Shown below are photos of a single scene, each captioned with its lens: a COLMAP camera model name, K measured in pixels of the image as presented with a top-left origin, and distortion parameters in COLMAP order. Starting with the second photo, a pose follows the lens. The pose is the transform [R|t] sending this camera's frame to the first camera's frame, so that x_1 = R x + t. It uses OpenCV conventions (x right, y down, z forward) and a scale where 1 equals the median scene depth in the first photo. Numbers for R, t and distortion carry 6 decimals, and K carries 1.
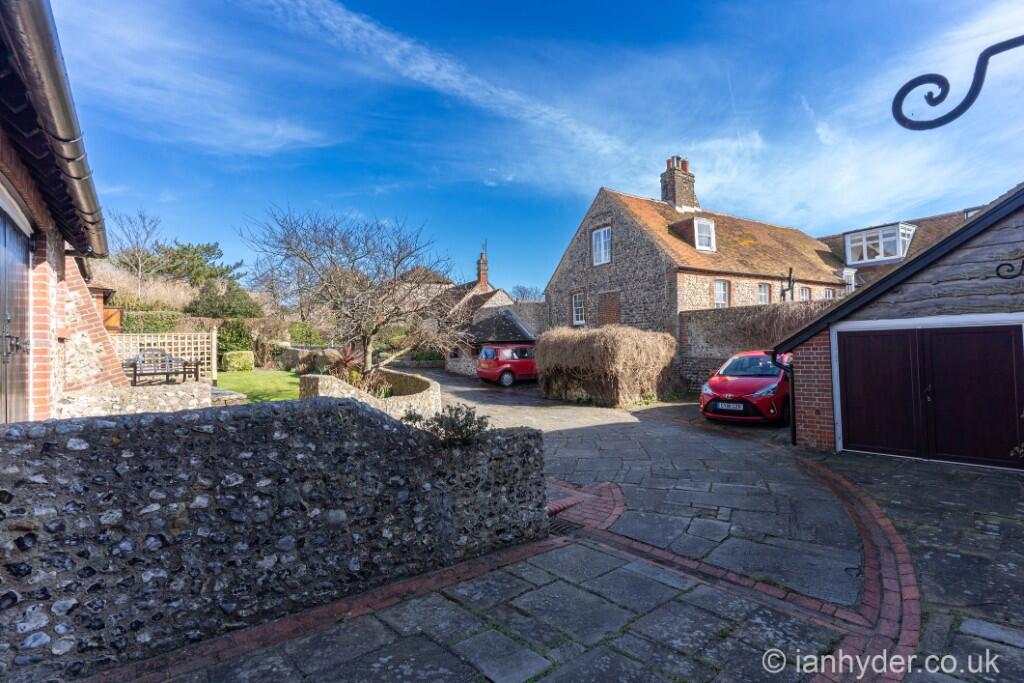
lens RADIAL K [[481.6, 0, 509.9], [0, 481.6, 337.3], [0, 0, 1]] dist [-0.003383, 0.000517]
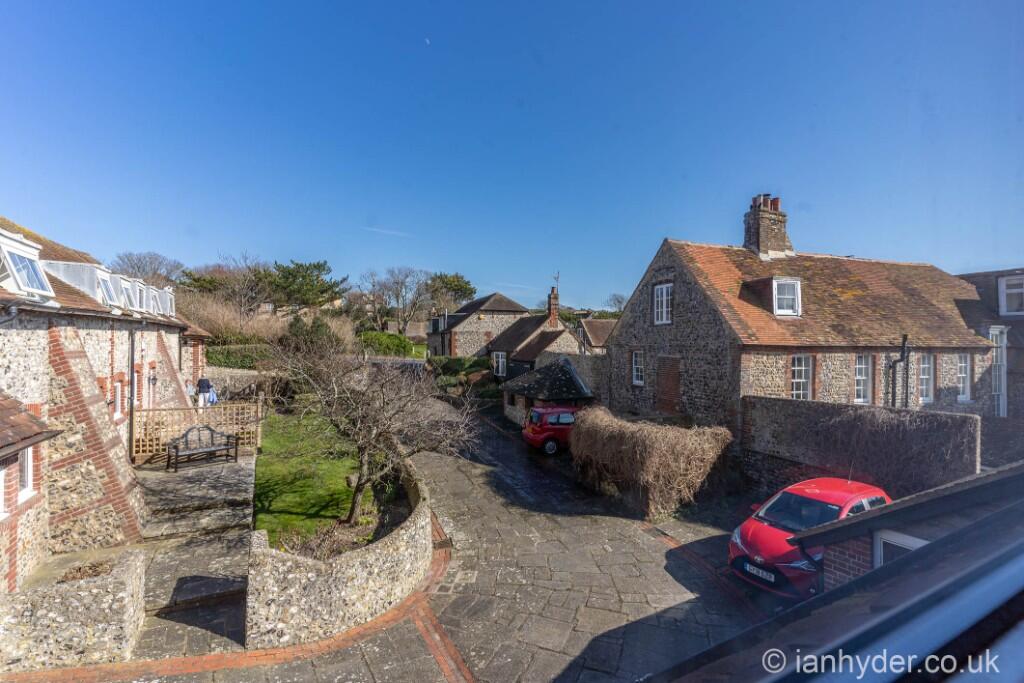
lens RADIAL K [[481.6, 0, 509.9], [0, 481.6, 337.3], [0, 0, 1]] dist [-0.003383, 0.000517]
pose [[0.975341, 0.030690, -0.218561, 0.111307], [-0.027792, 0.999480, 0.016325, -0.135758], [0.218949, -0.009848, 0.975687, 0.060634]]
